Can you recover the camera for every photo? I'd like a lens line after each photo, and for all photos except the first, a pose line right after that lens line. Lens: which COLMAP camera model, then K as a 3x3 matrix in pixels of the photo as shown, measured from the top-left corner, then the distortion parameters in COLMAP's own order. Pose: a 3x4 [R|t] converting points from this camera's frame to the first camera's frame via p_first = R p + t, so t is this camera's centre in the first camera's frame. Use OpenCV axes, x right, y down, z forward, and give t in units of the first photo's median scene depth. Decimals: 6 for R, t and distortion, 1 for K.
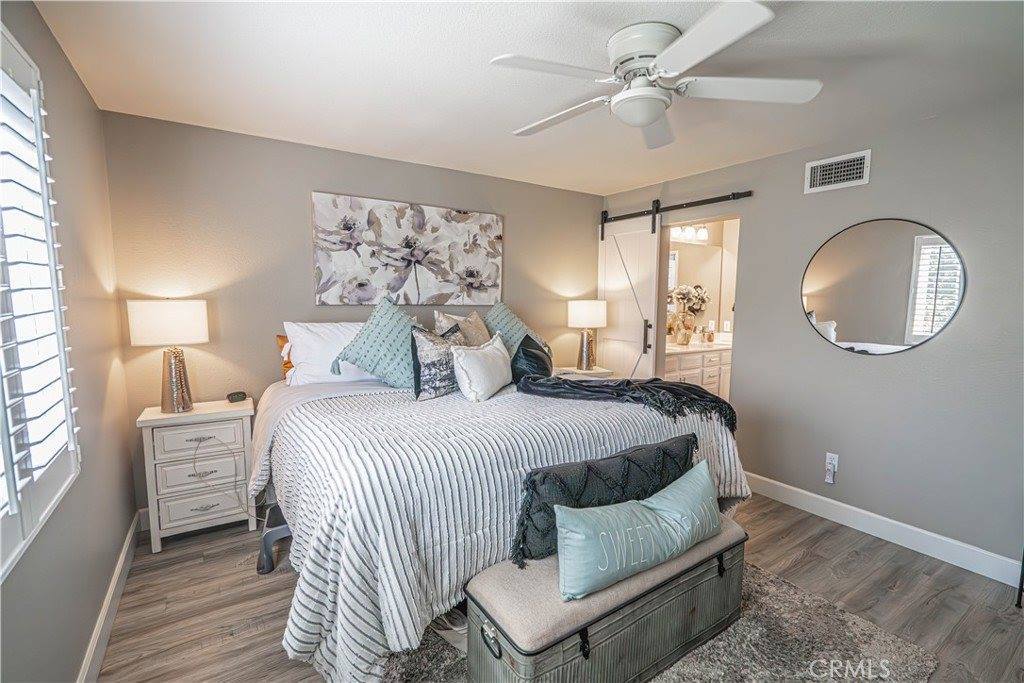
lens RADIAL K [[463.9, 0, 514.8], [0, 463.9, 343.7], [0, 0, 1]] dist [-0.002377, 0.001209]
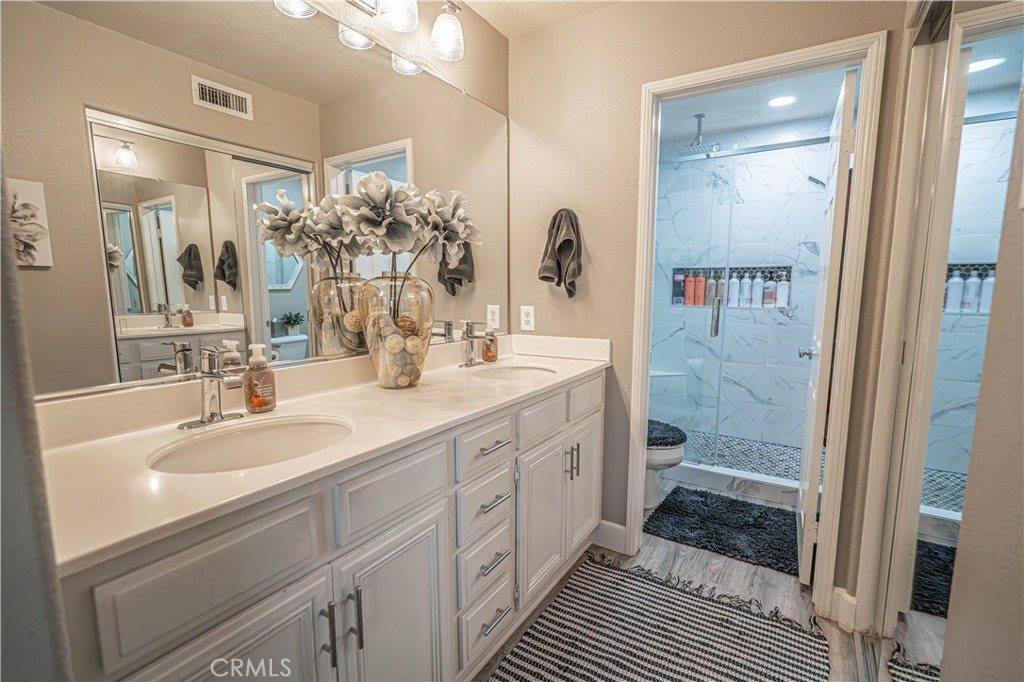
lens RADIAL K [[463.9, 0, 514.8], [0, 463.9, 343.2], [0, 0, 1]] dist [-0.002377, 0.001209]
pose [[0.915141, -0.056528, 0.399152, 0.311879], [0.047746, 0.998349, 0.031919, -0.031943], [-0.400298, -0.010152, 0.916329, 0.693908]]
